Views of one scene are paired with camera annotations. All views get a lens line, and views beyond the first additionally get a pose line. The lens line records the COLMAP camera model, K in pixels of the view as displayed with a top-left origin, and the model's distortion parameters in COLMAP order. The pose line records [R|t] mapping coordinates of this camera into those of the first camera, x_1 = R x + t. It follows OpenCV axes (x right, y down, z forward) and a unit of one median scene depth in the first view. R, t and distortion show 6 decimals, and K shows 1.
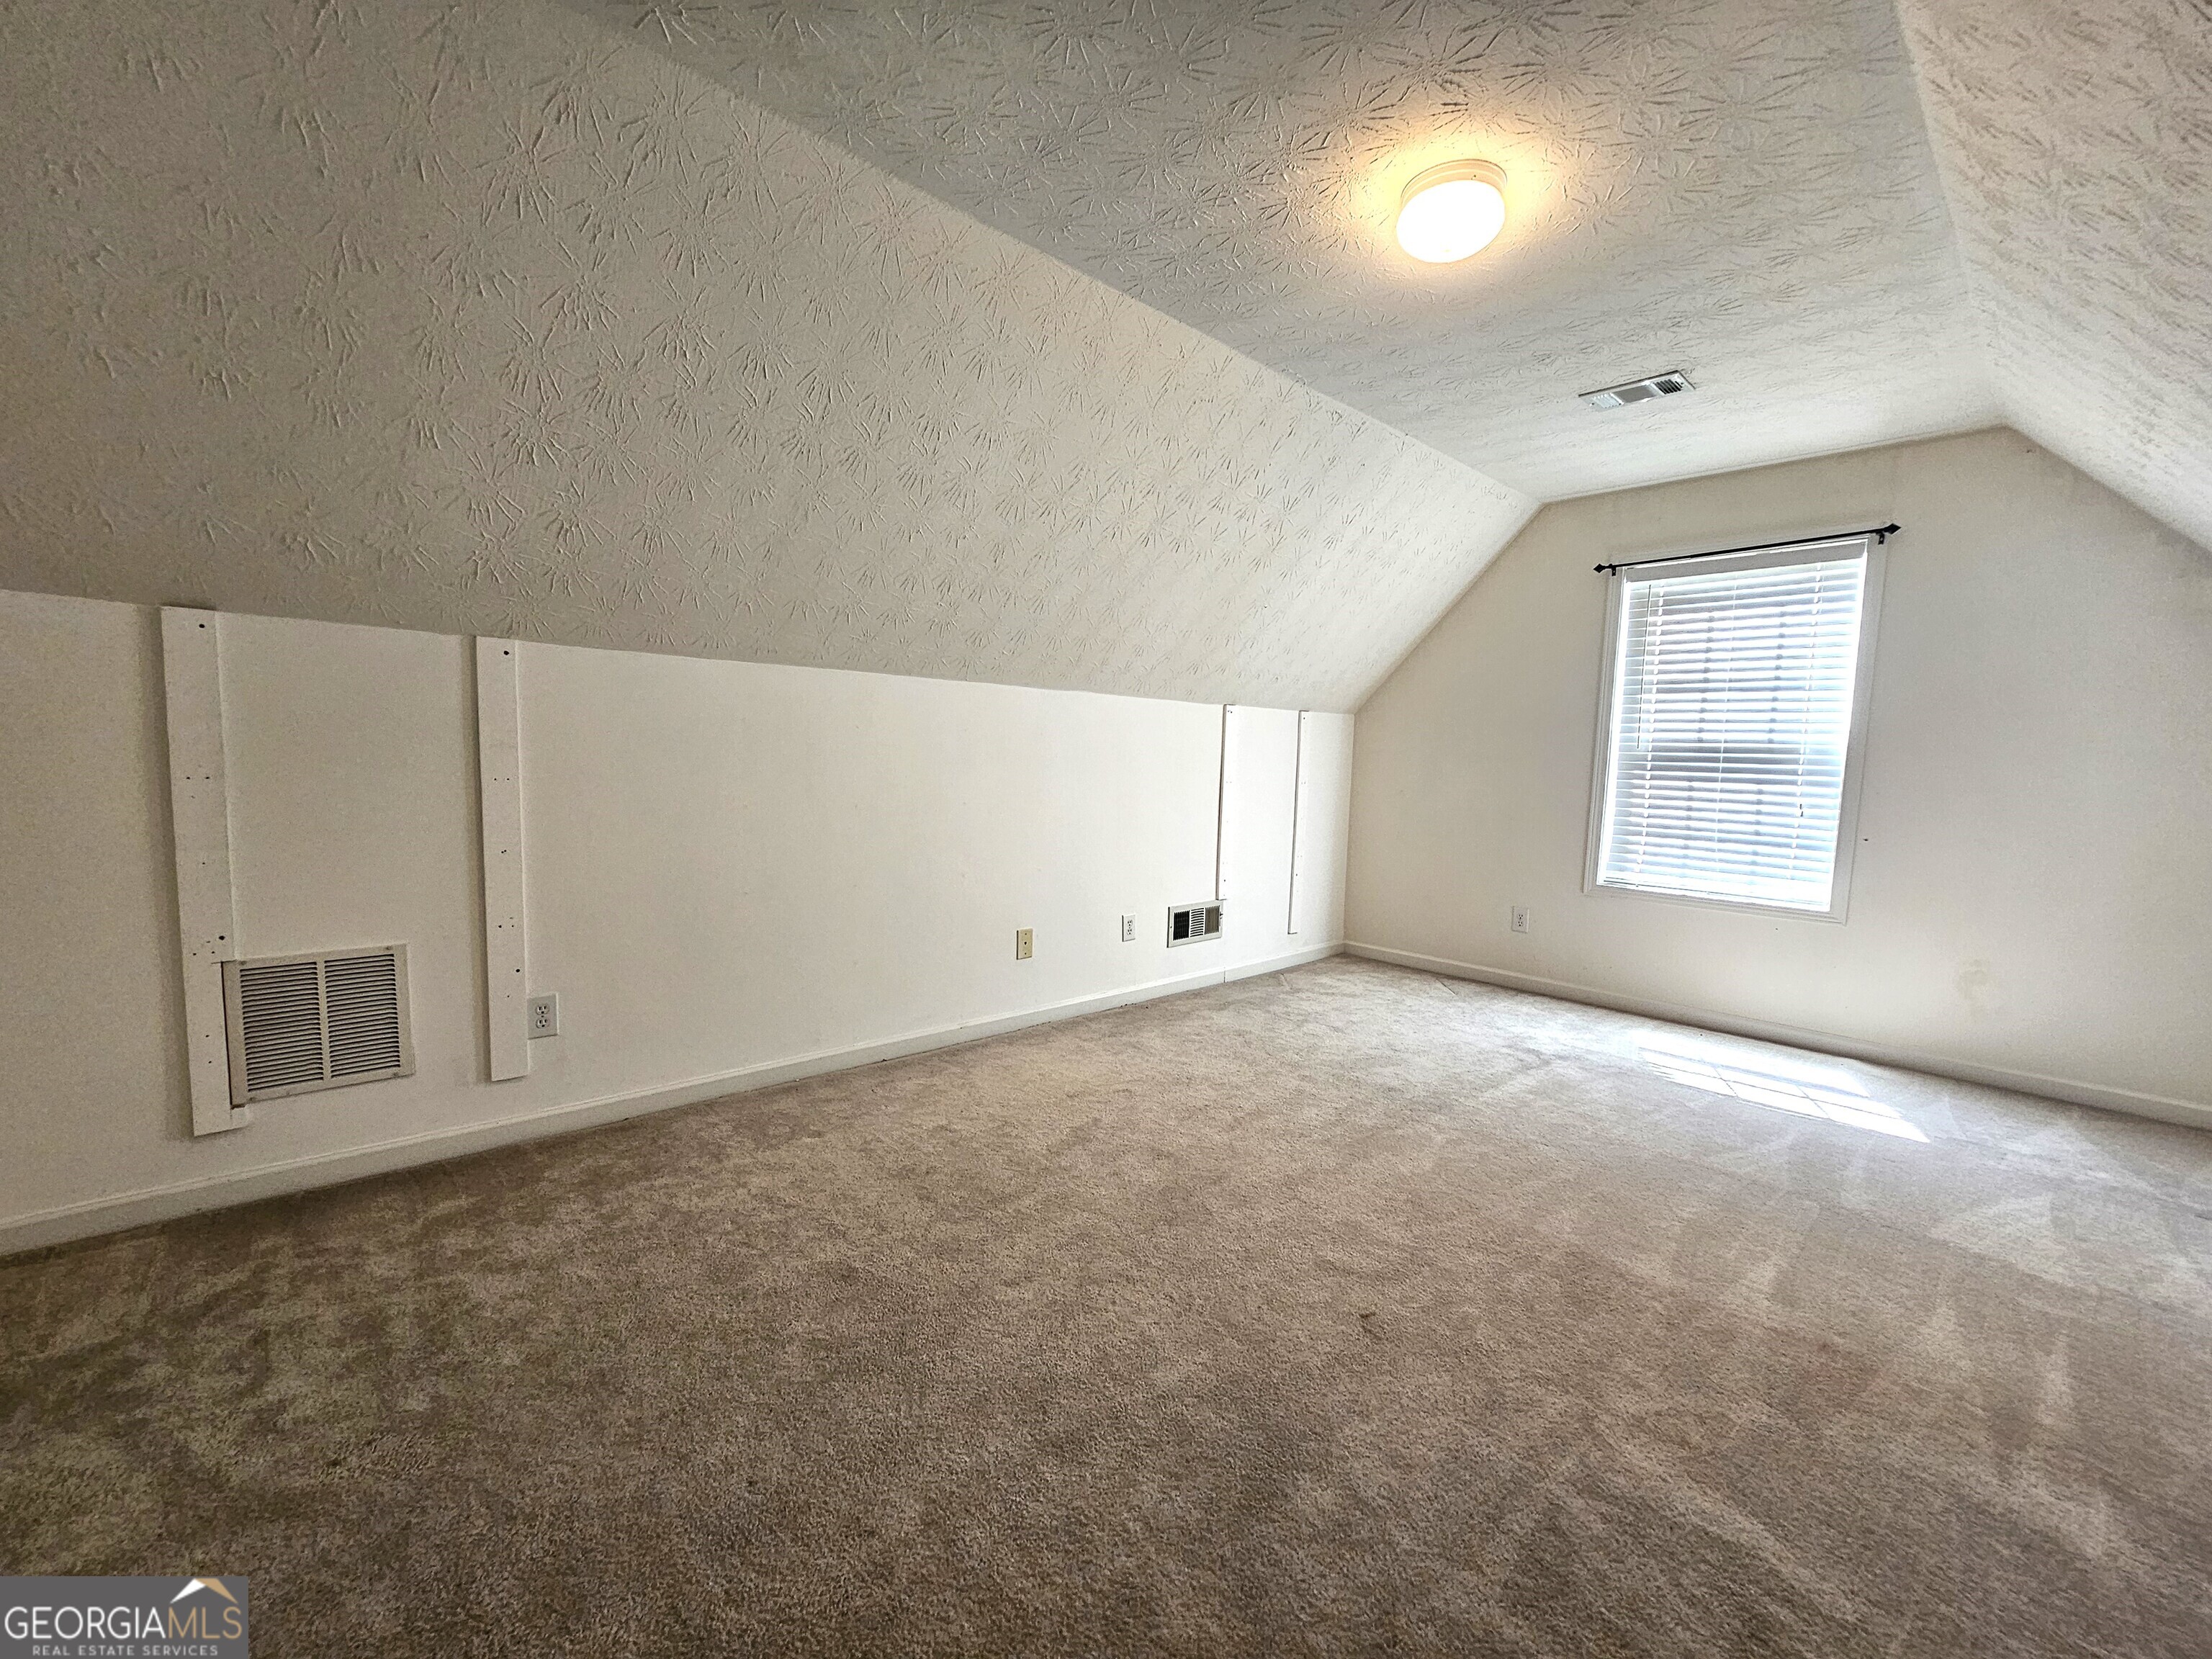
lens RADIAL K [[900.9, 0, 1111.6], [0, 900.9, 841.0], [0, 0, 1]] dist [-0.009520, 0.002087]
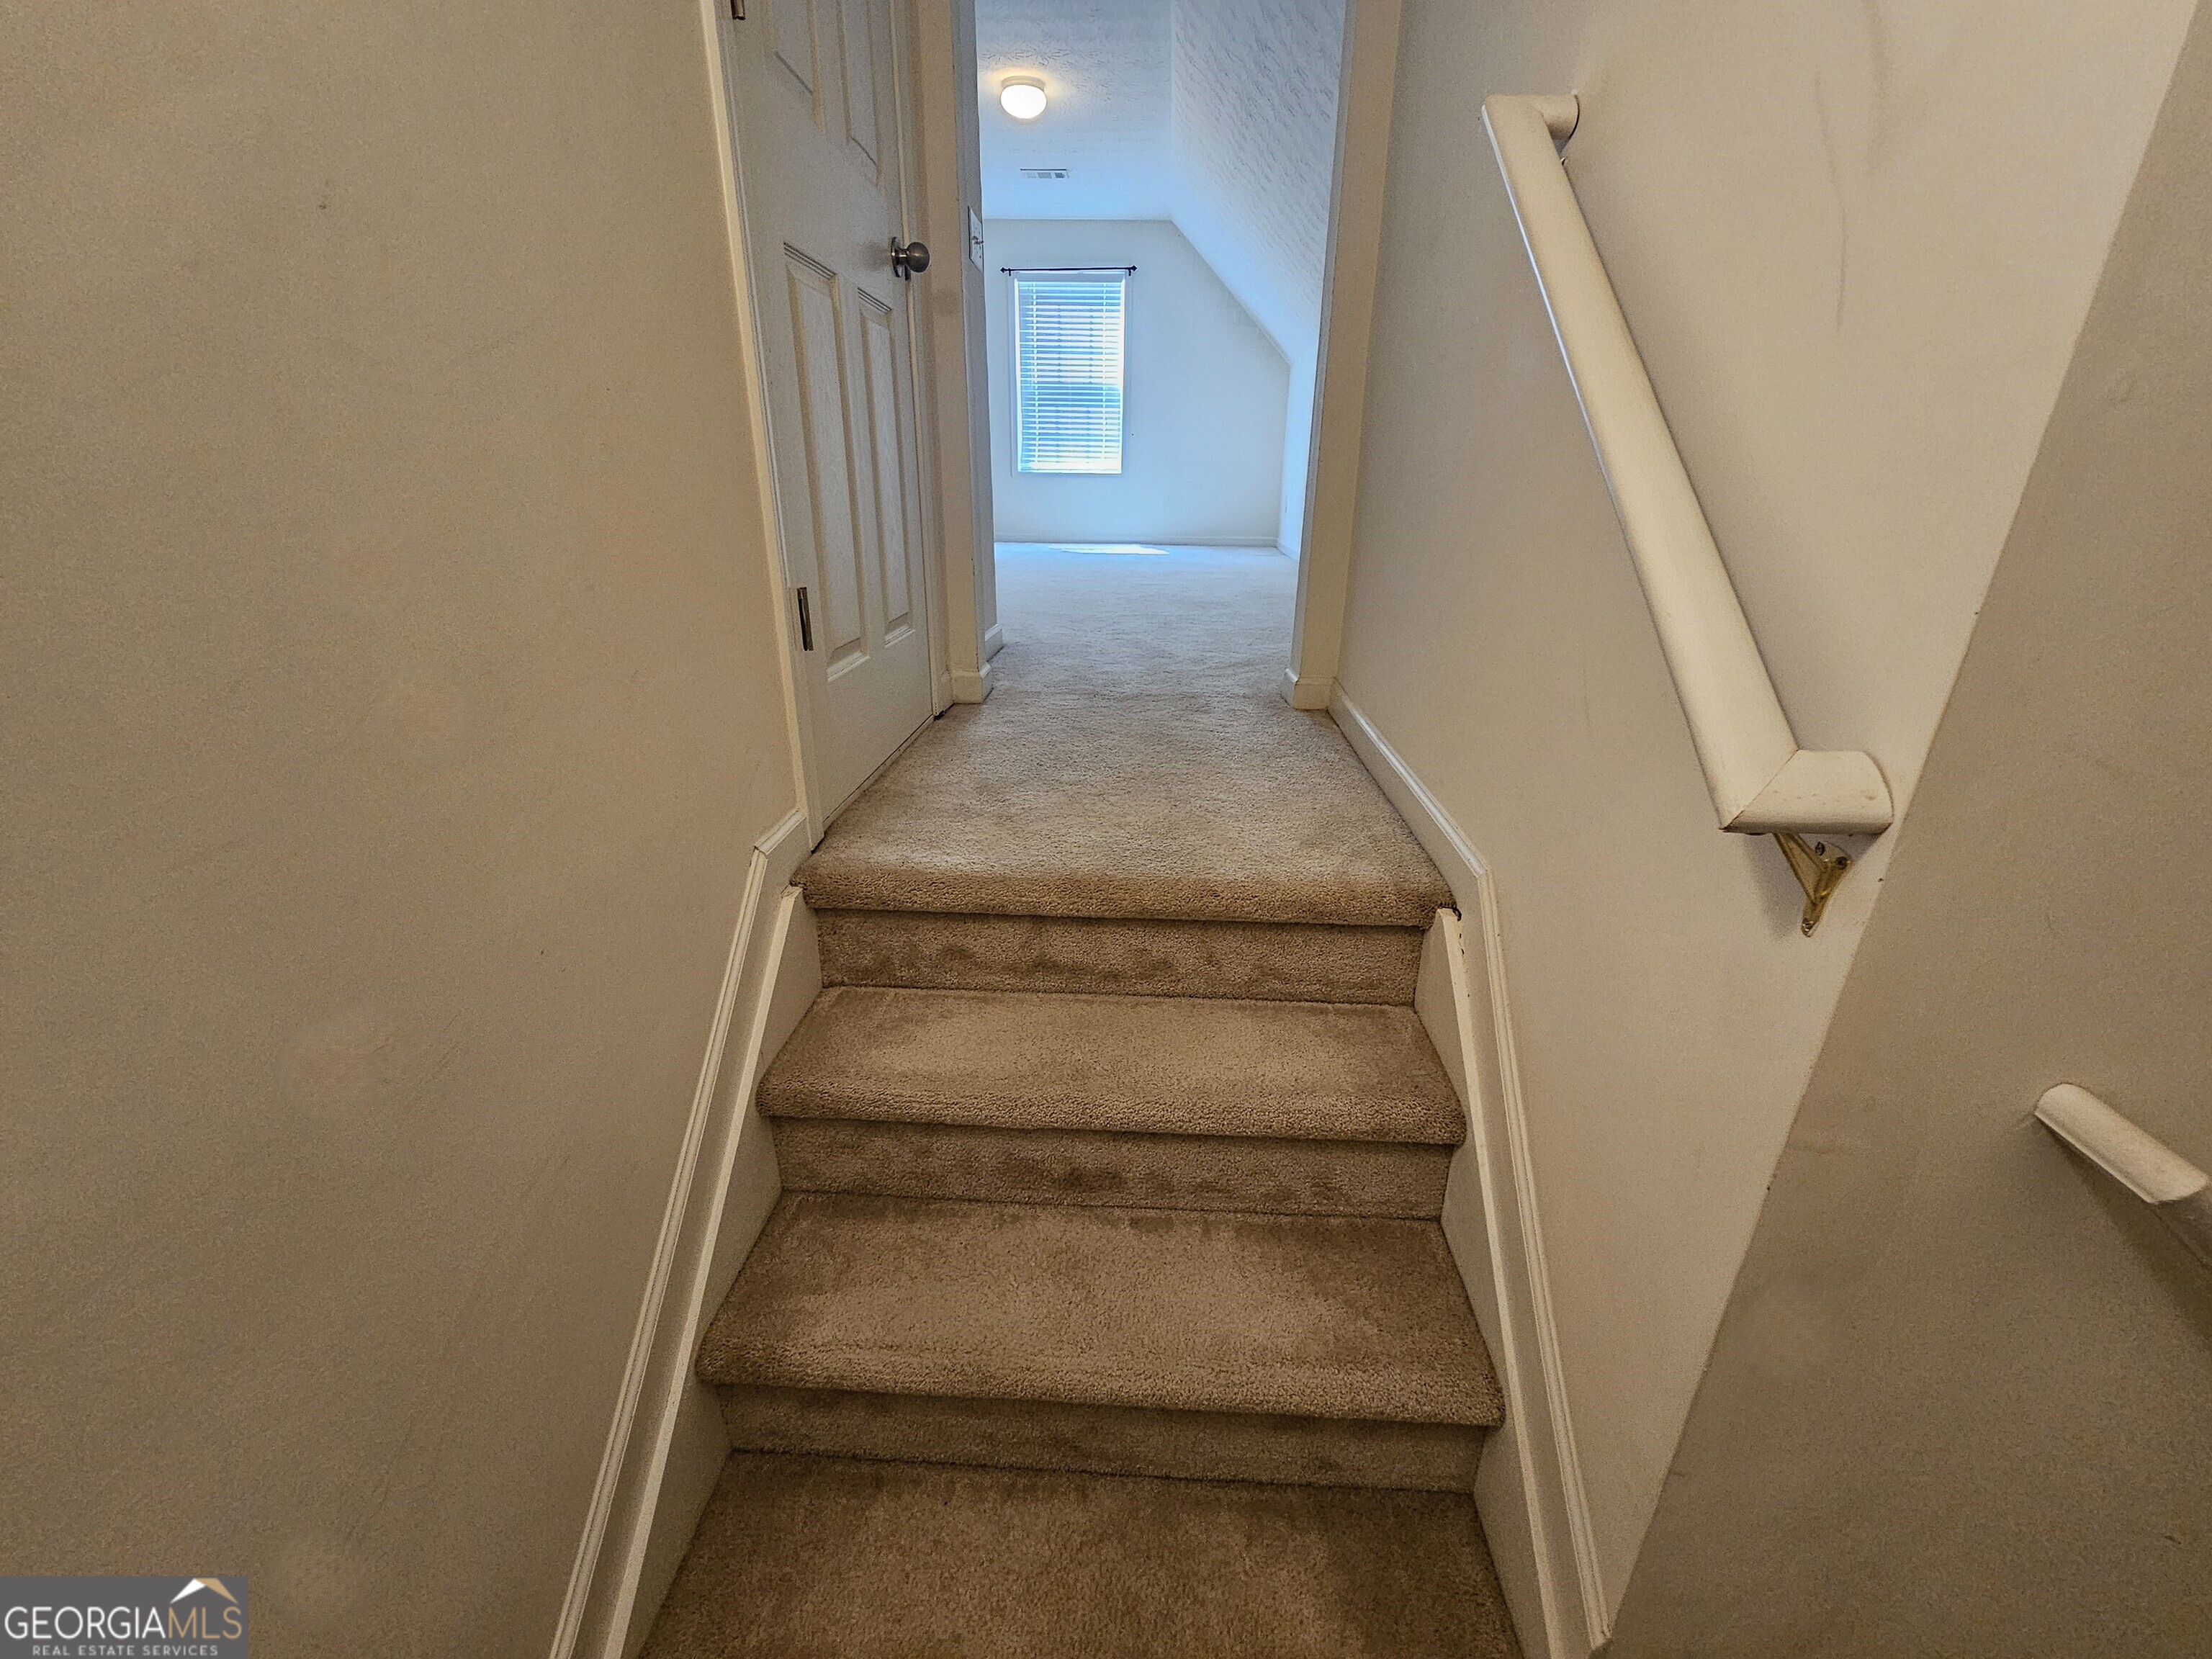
lens RADIAL K [[900.9, 0, 1117.0], [0, 900.9, 824.9], [0, 0, 1]] dist [-0.009520, 0.002087]
pose [[0.717090, -0.271021, 0.642129, -0.730972], [0.076224, 0.946270, 0.314266, 0.186060], [-0.692800, -0.176412, 0.699219, -0.563313]]
